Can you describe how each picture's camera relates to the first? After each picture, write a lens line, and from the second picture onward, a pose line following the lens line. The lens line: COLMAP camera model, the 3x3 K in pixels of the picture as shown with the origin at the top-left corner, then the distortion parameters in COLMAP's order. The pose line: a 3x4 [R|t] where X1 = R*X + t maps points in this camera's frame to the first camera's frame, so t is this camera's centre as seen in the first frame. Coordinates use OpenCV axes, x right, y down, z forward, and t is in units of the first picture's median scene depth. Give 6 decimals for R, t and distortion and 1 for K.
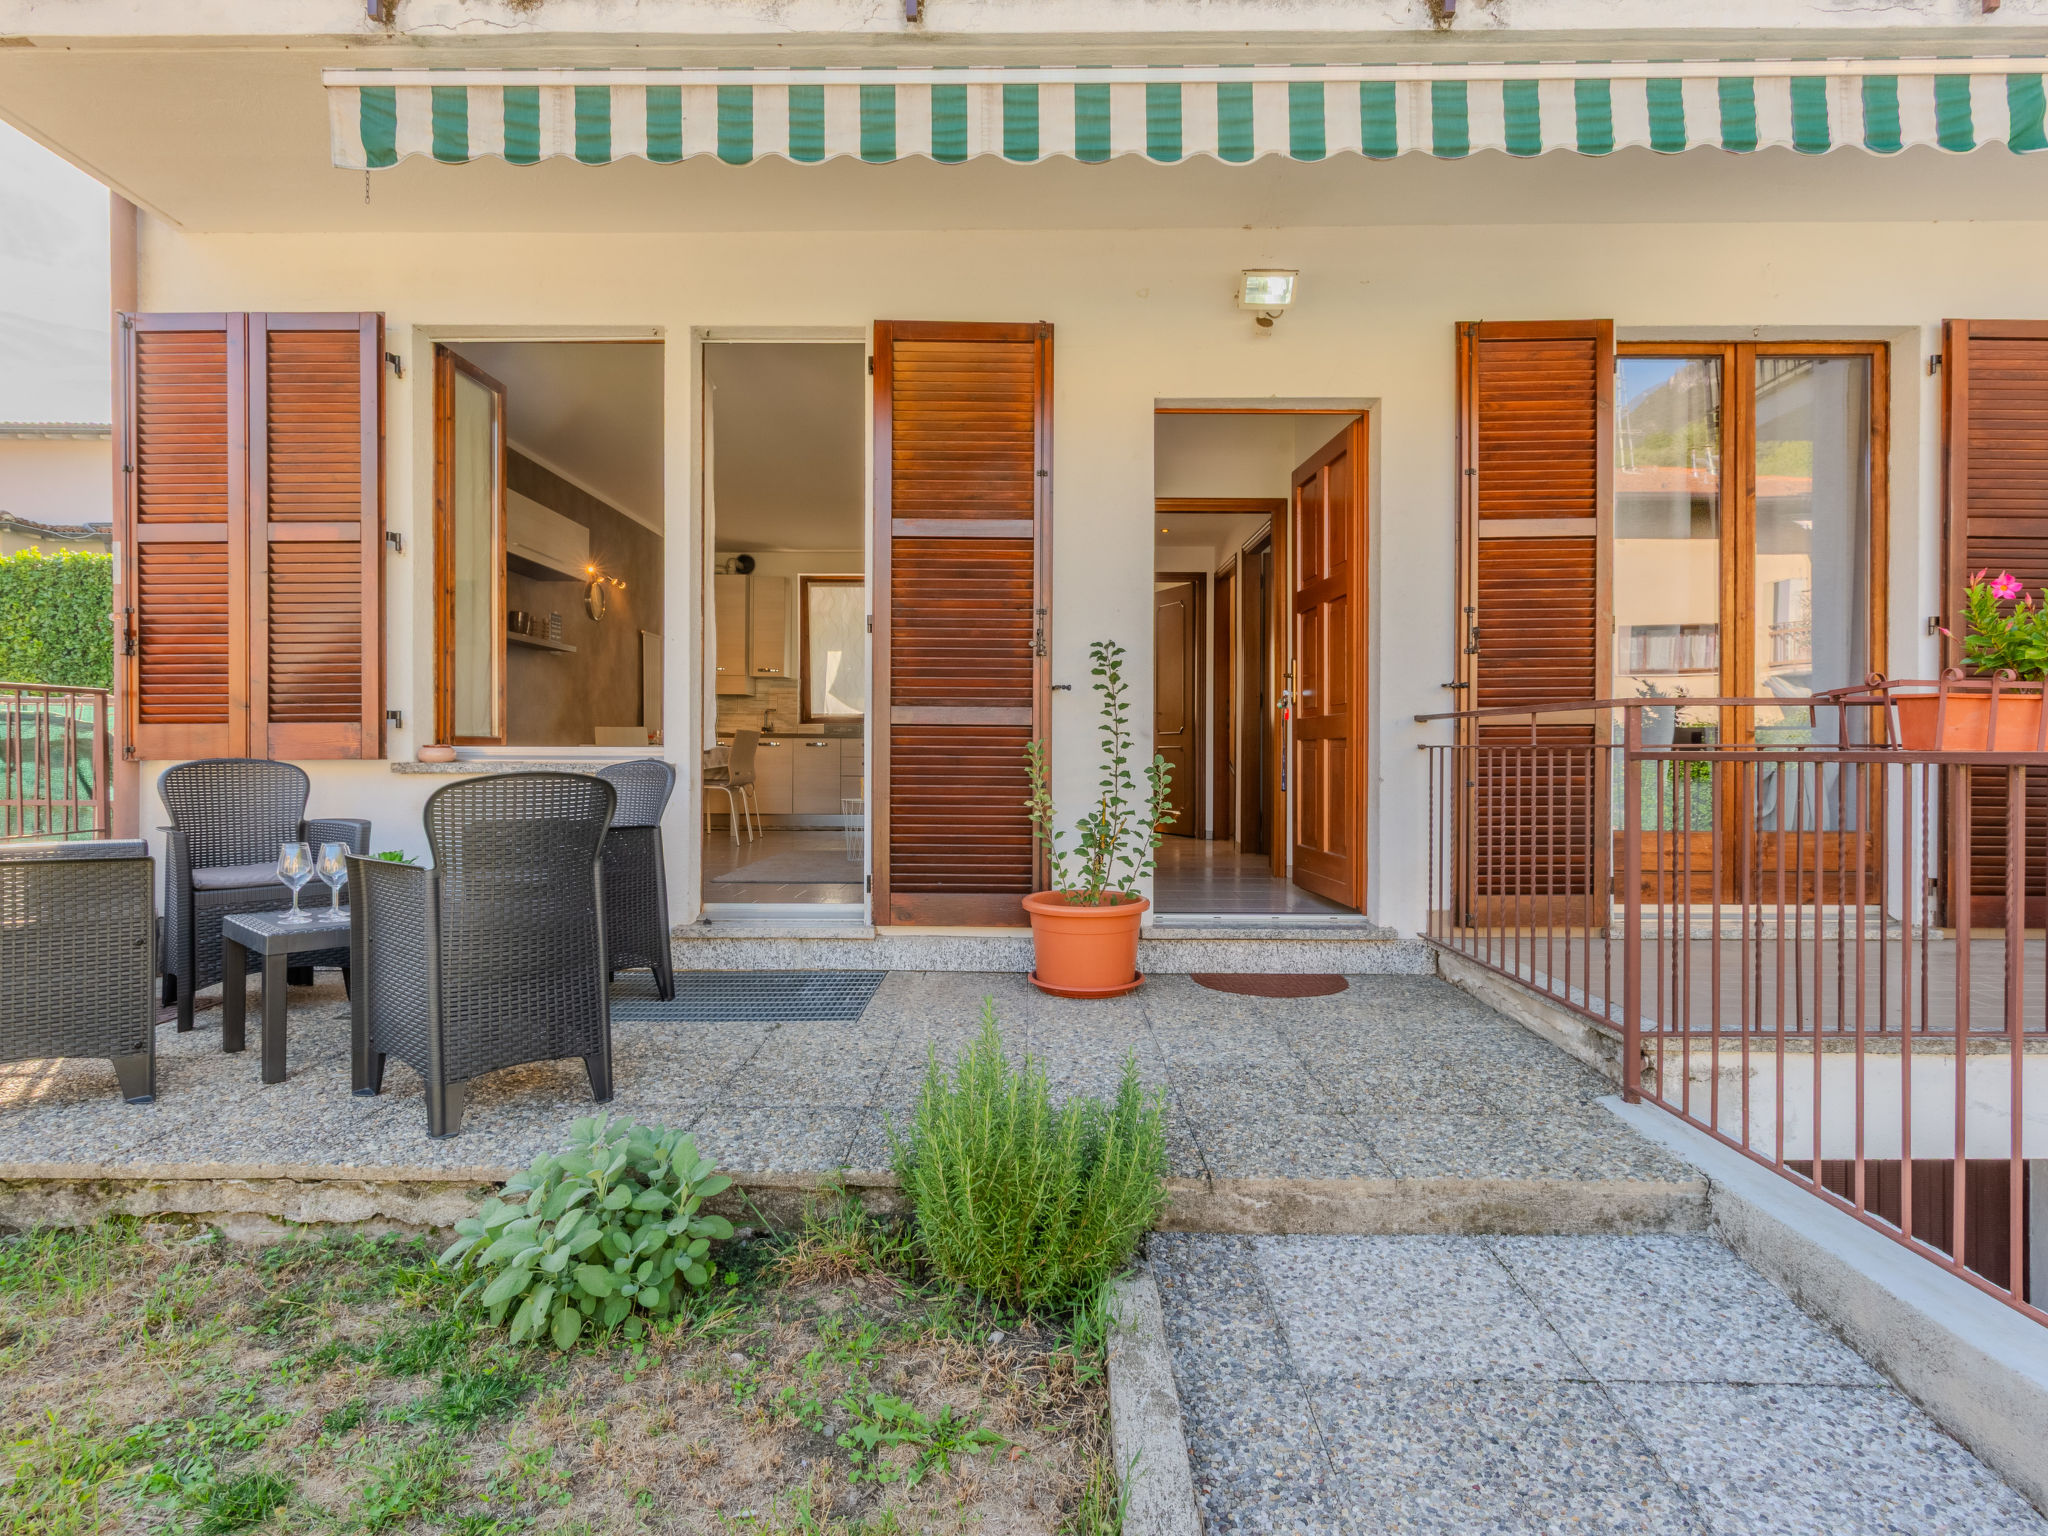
lens RADIAL K [[1118.7, 0, 1016.0], [0, 1118.7, 754.4], [0, 0, 1]] dist [0.000631, -0.000714]
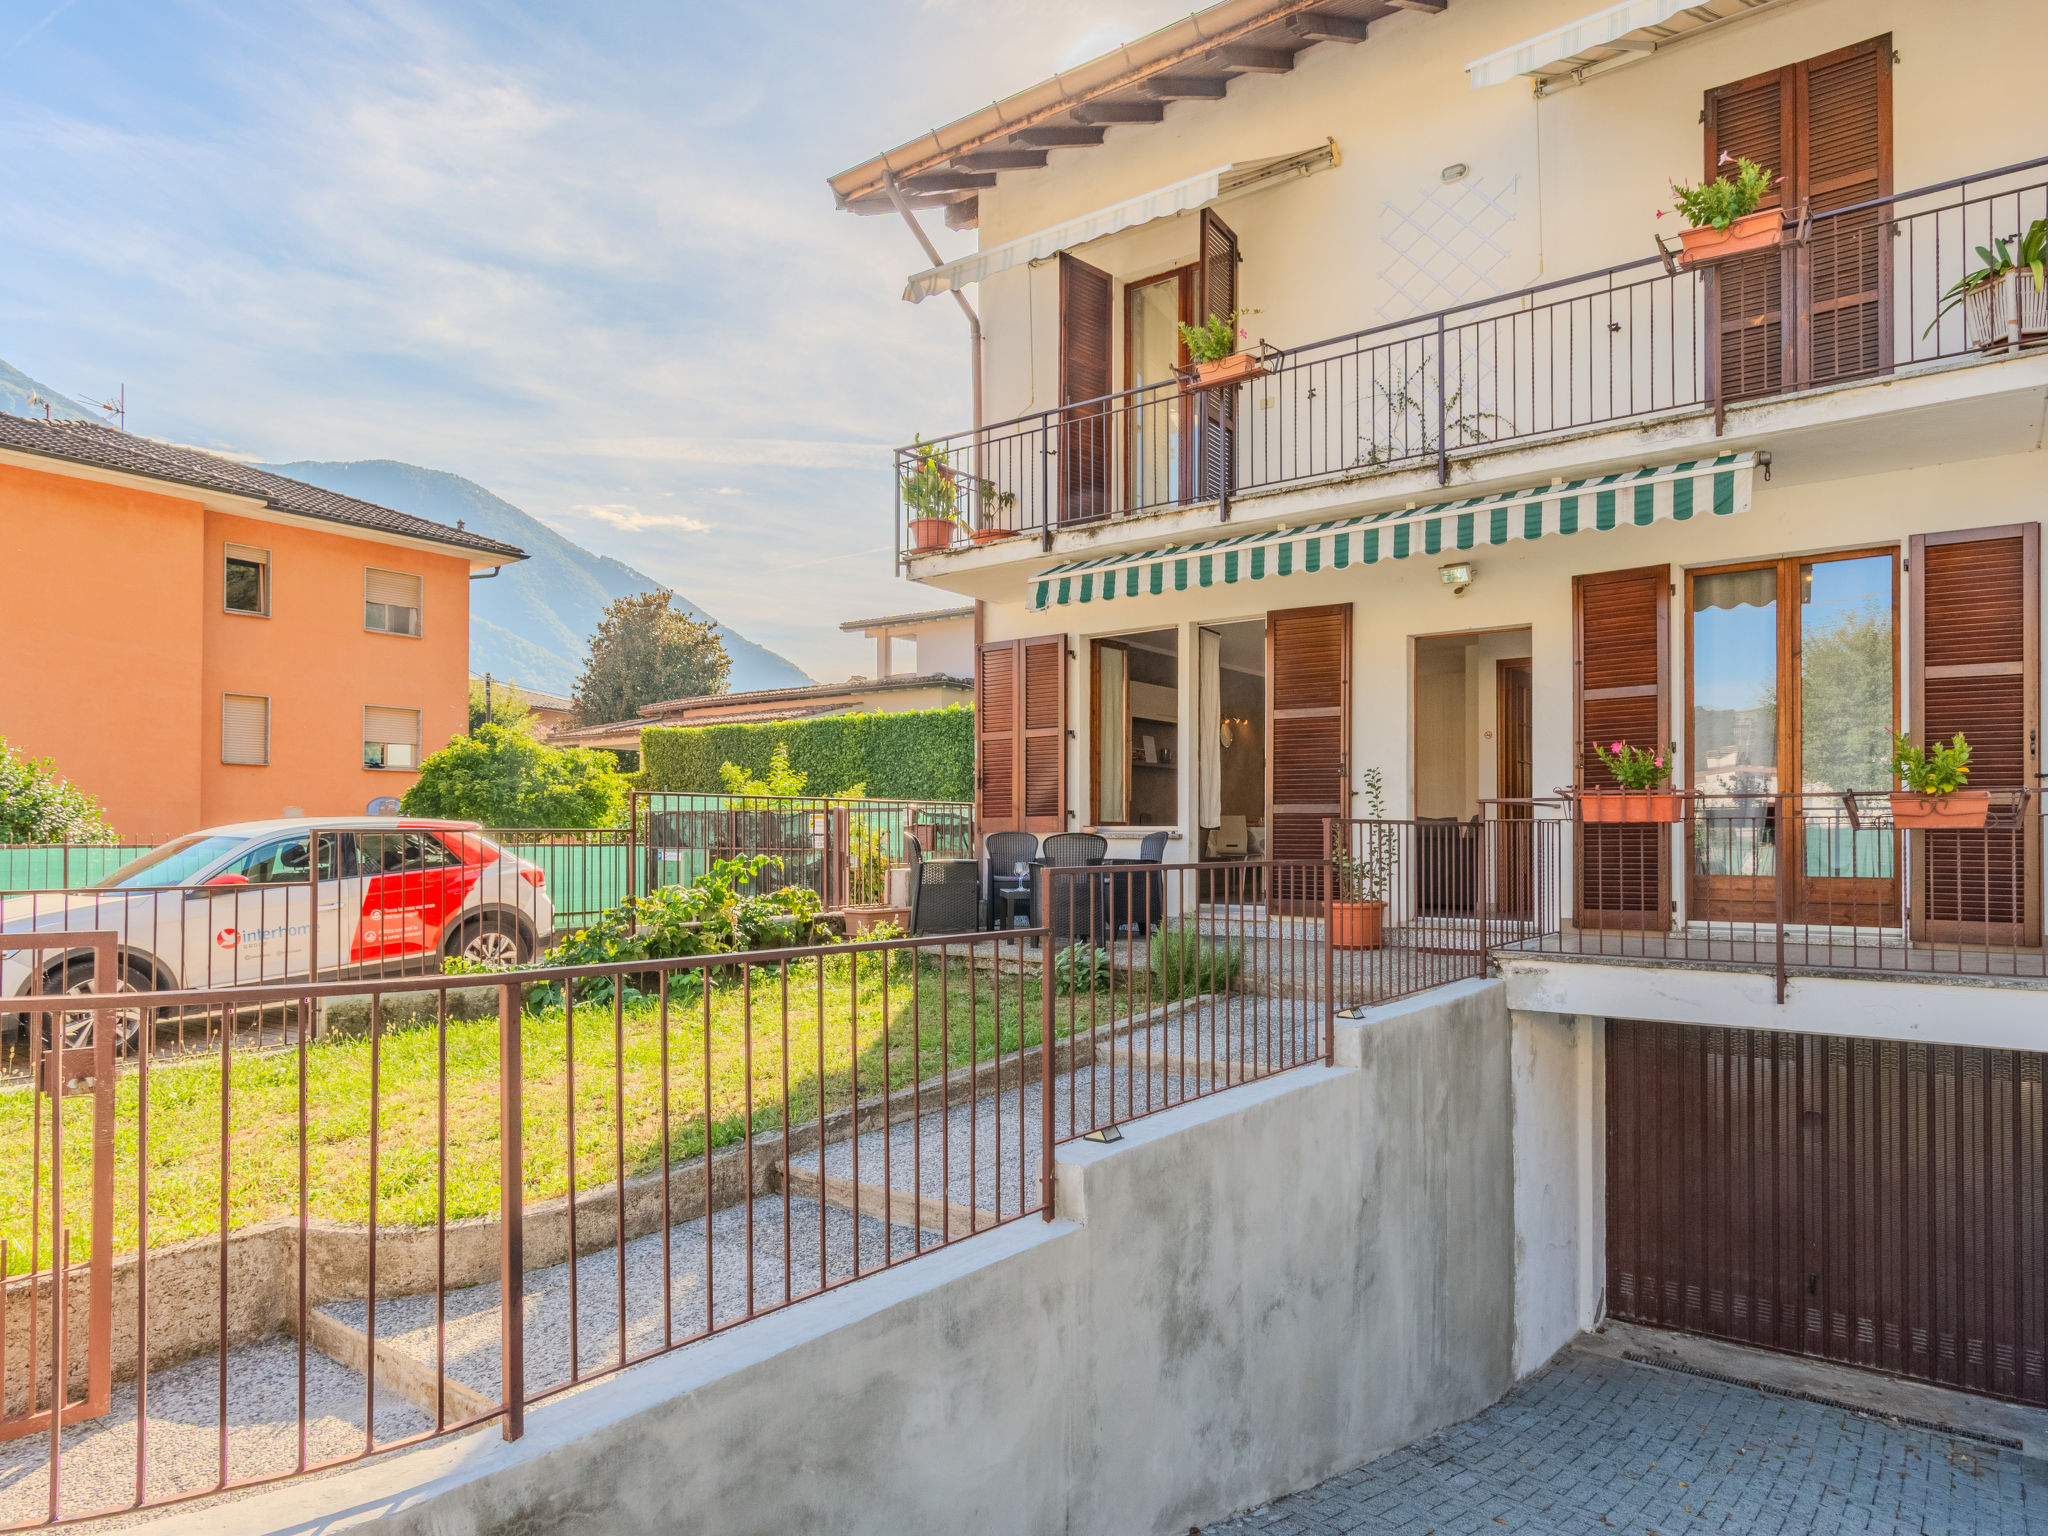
lens RADIAL K [[1118.7, 0, 1016.0], [0, 1118.7, 754.4], [0, 0, 1]] dist [0.000631, -0.000714]
pose [[0.783946, -0.042452, -0.619376, 0.739850], [-0.004305, 0.997264, -0.073802, 0.013816], [0.620814, 0.060523, 0.781618, -0.809783]]
